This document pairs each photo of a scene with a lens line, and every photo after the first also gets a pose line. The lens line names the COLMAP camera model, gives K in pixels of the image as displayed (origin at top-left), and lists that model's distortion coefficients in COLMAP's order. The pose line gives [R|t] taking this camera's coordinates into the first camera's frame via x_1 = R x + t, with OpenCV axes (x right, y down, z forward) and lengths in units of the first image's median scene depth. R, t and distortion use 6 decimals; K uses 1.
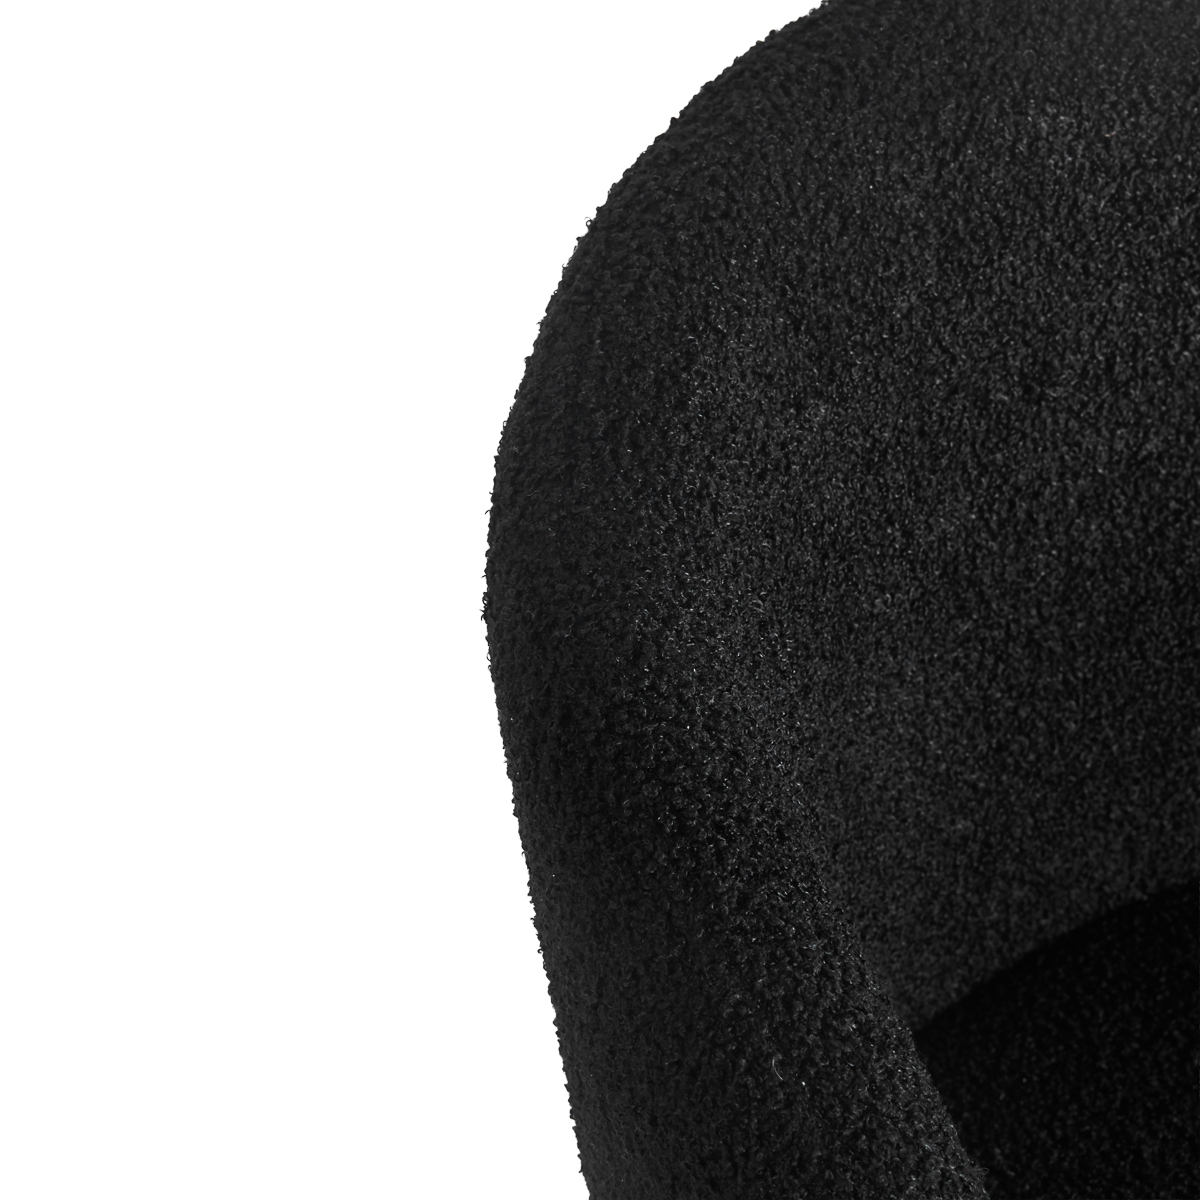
lens RADIAL K [[3394.9, 0, 600.0], [0, 3394.9, 600.0], [0, 0, 1]] dist [-0.042641, -0.297512]
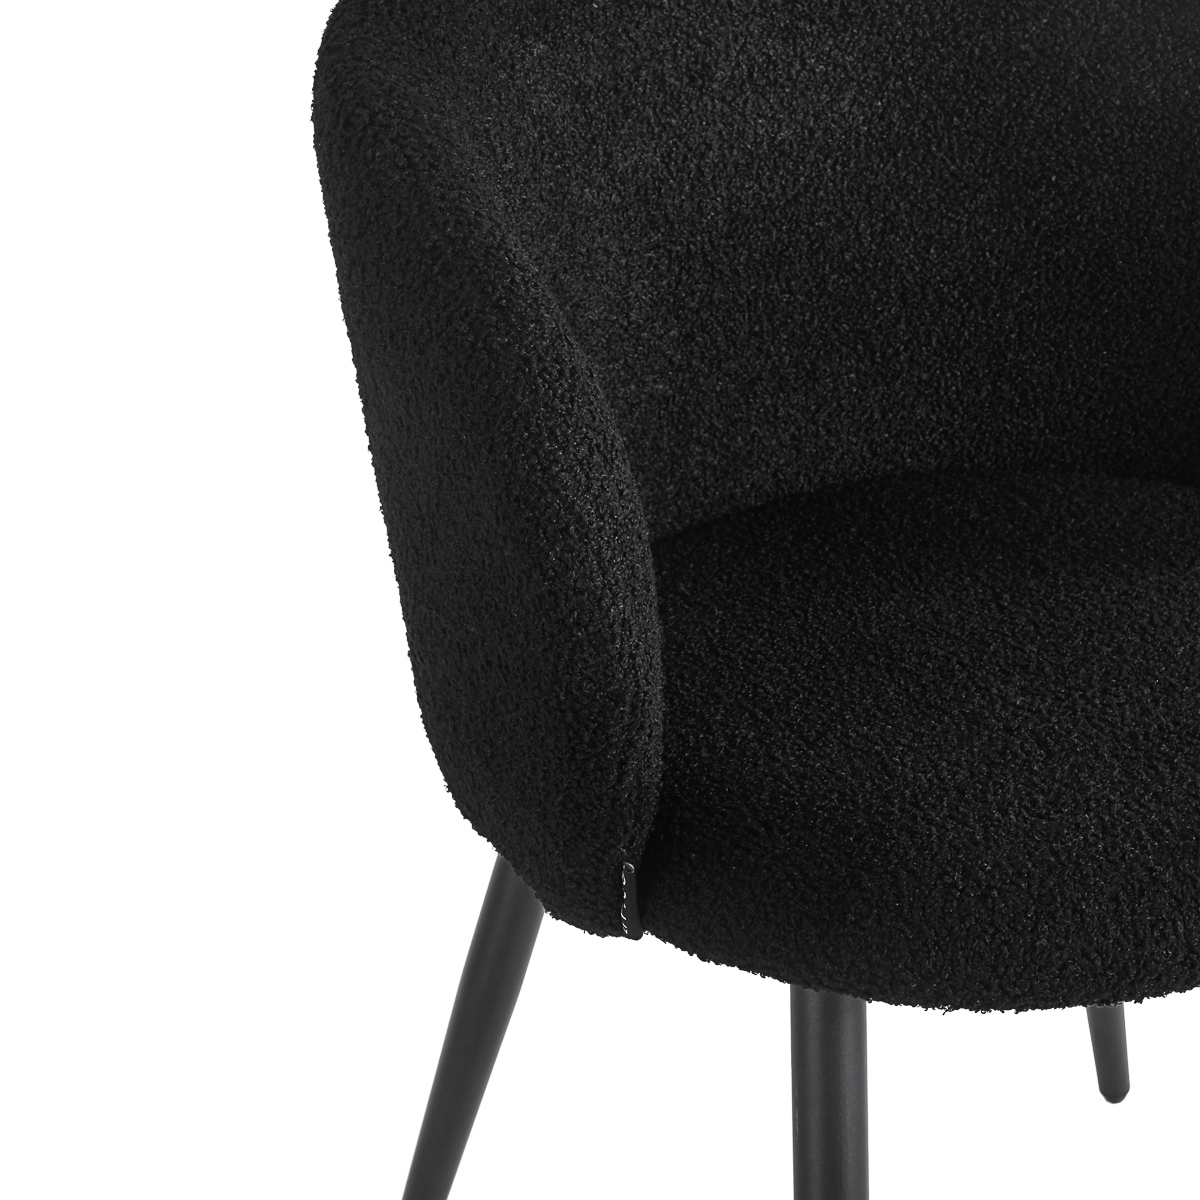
lens RADIAL K [[3394.9, 0, 600.0], [0, 3394.9, 600.0], [0, 0, 1]] dist [-0.042641, -0.297512]
pose [[0.999530, -0.005682, -0.030108, 0.127512], [-0.000161, 0.981665, -0.190614, 0.455468], [0.030639, 0.190530, 0.981203, -0.455124]]
